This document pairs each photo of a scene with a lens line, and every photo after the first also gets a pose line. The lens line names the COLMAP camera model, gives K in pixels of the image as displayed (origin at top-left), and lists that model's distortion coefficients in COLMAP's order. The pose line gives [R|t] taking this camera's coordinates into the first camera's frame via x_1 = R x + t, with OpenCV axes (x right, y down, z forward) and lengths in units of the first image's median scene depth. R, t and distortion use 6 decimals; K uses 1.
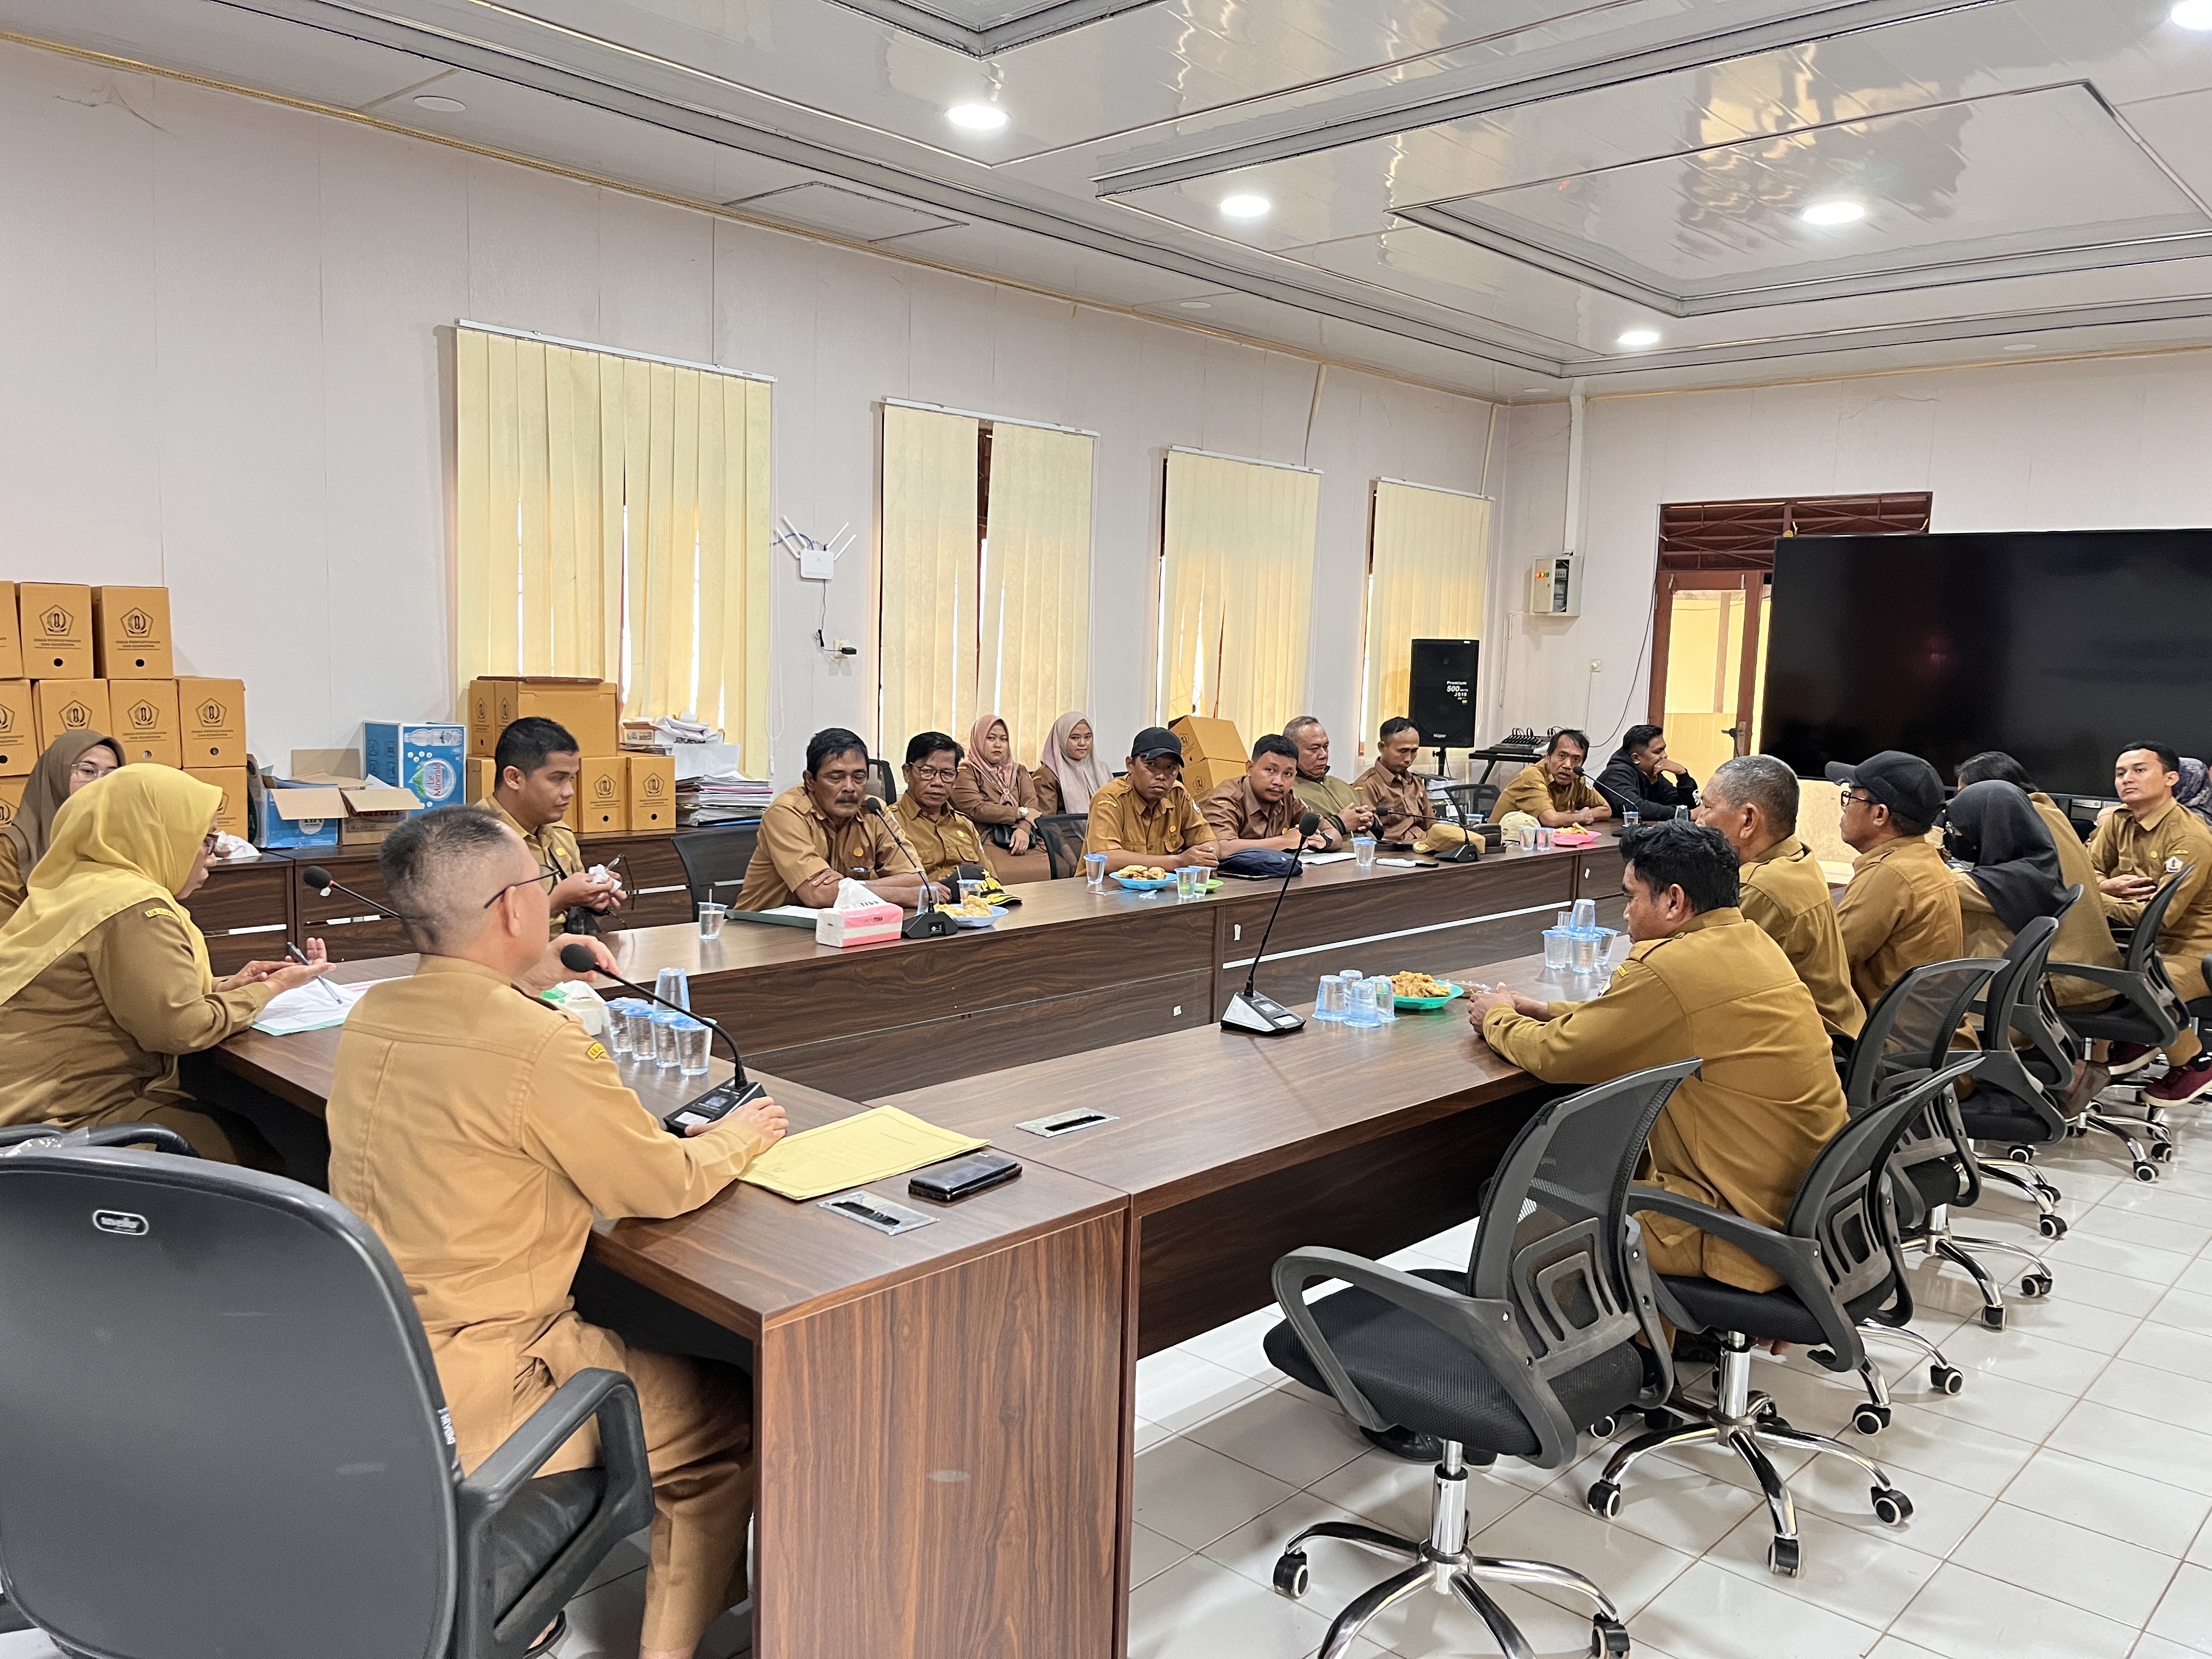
lens RADIAL K [[1668.1, 0, 1094.9], [0, 1668.1, 846.1], [0, 0, 1]] dist [0.048636, -0.067001]
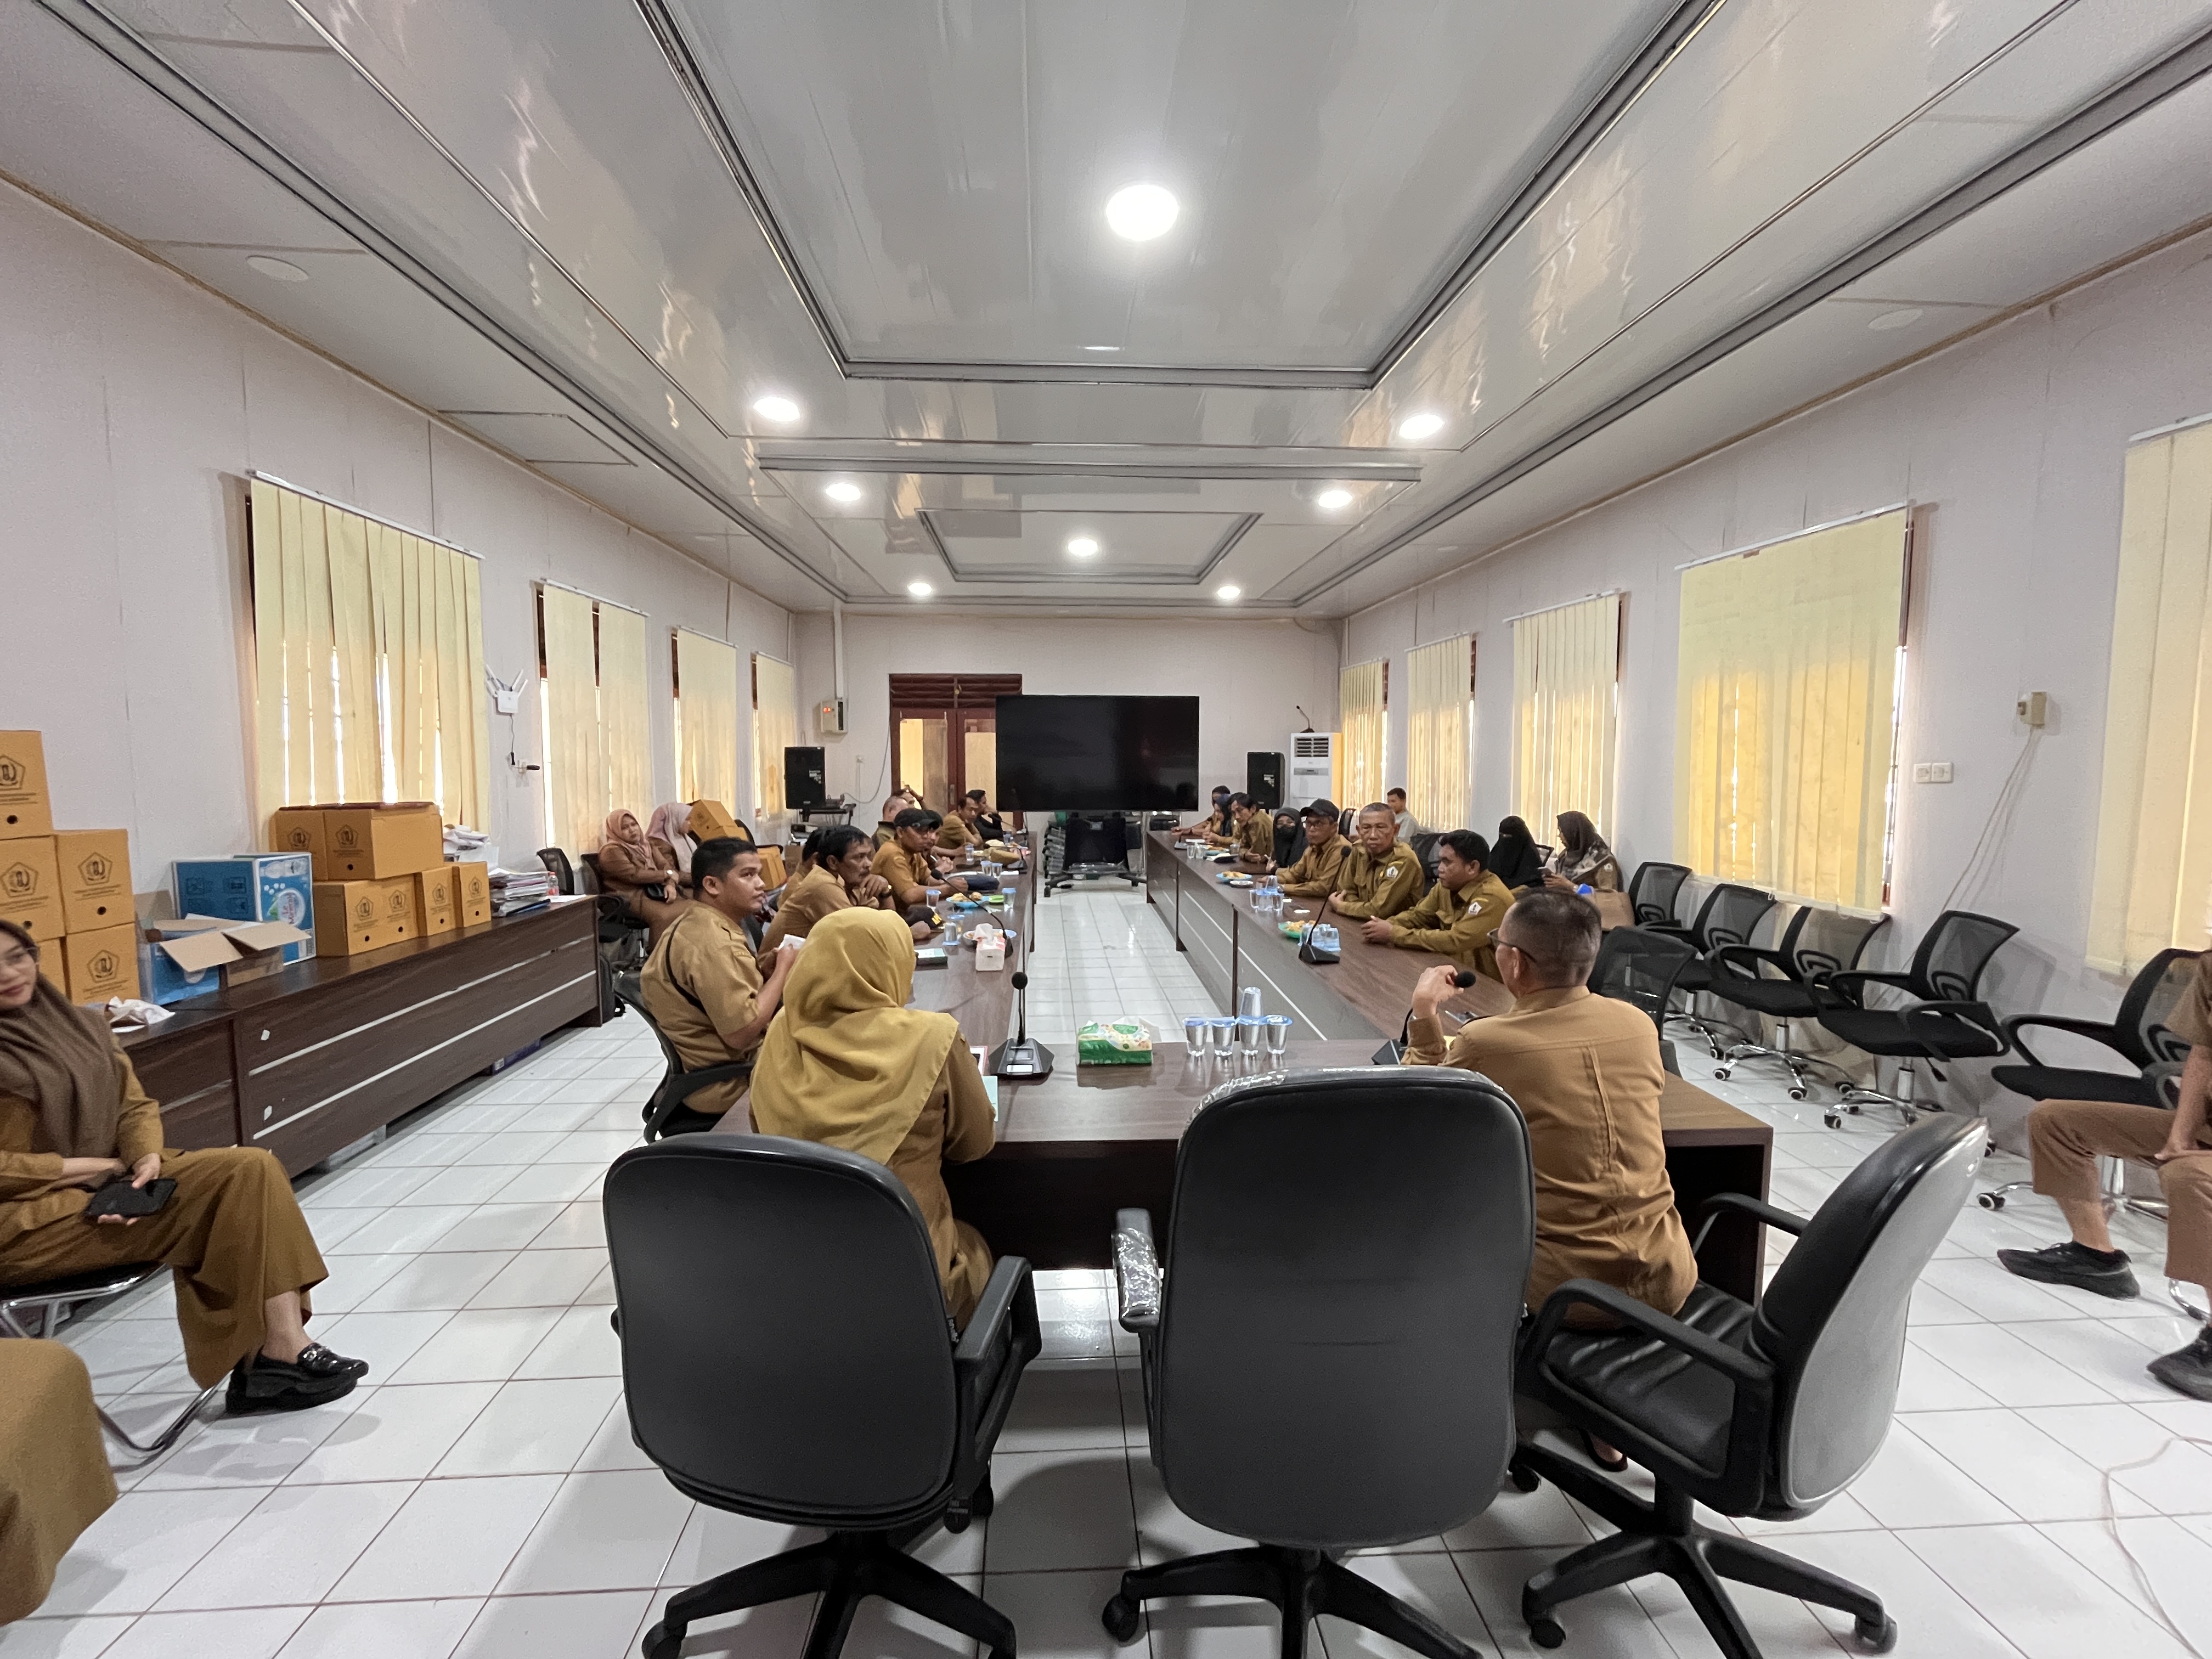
lens RADIAL K [[893.0, 0, 1094.1], [0, 893.0, 826.2], [0, 0, 1]] dist [-0.002344, -0.000839]
pose [[0.691879, -0.085290, 0.716958, -0.374715], [0.102850, 0.994514, 0.019056, -0.042431], [-0.714650, 0.060554, 0.696856, 0.216003]]
